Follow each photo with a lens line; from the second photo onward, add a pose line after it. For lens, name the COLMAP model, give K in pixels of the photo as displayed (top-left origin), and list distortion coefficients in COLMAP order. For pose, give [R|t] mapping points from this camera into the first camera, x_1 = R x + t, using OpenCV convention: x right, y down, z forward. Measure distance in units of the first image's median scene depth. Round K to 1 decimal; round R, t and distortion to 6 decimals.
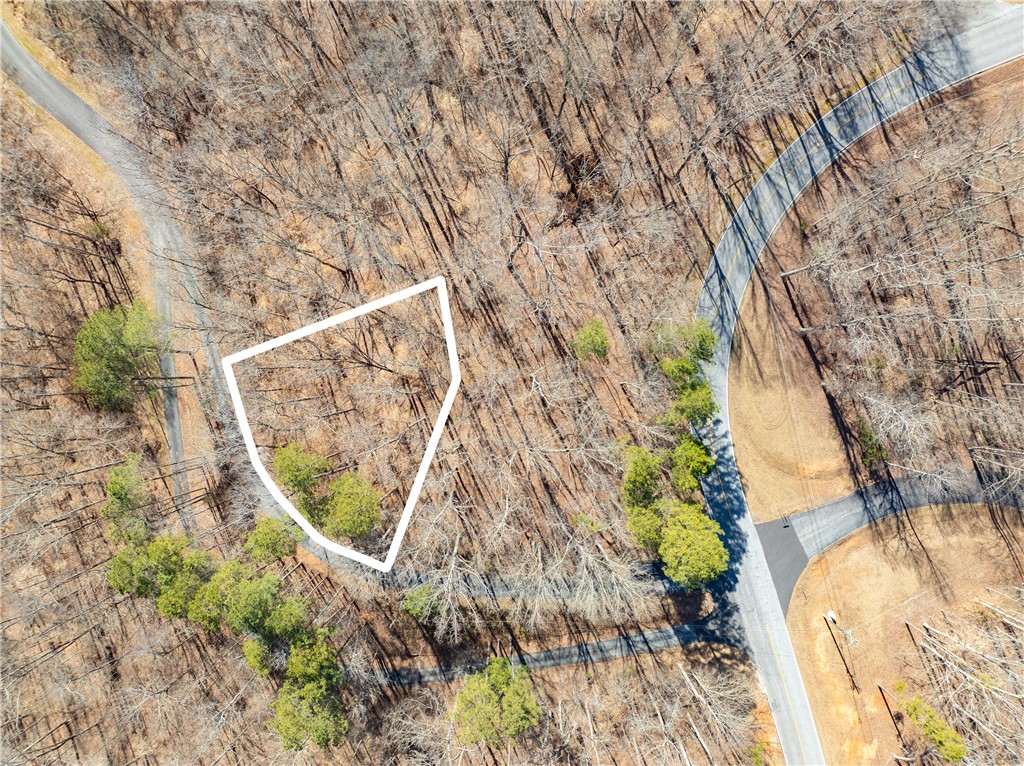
lens RADIAL K [[702.7, 0, 512.0], [0, 702.7, 383.0], [0, 0, 1]] dist [-0.043835, 0.020484]
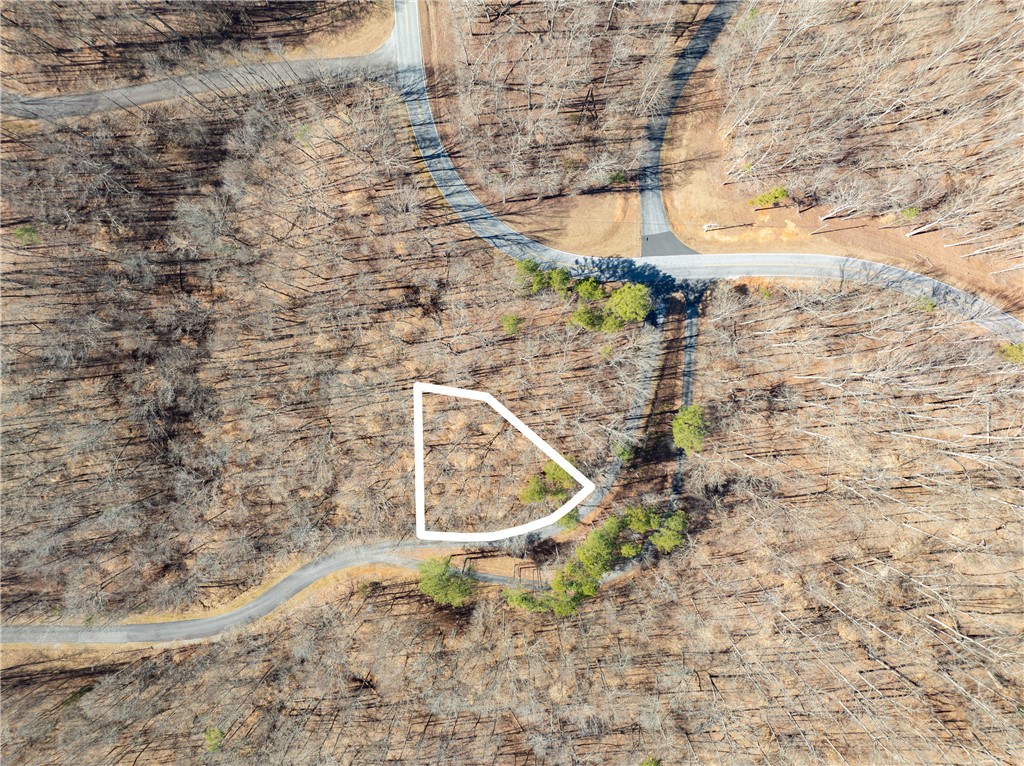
lens RADIAL K [[702.7, 0, 512.0], [0, 702.7, 383.0], [0, 0, 1]] dist [-0.043835, 0.020484]
pose [[0.271415, -0.961943, -0.031628, 0.020513], [0.961986, 0.272167, -0.022524, 0.022710], [0.030274, -0.024312, 0.999246, -0.724002]]
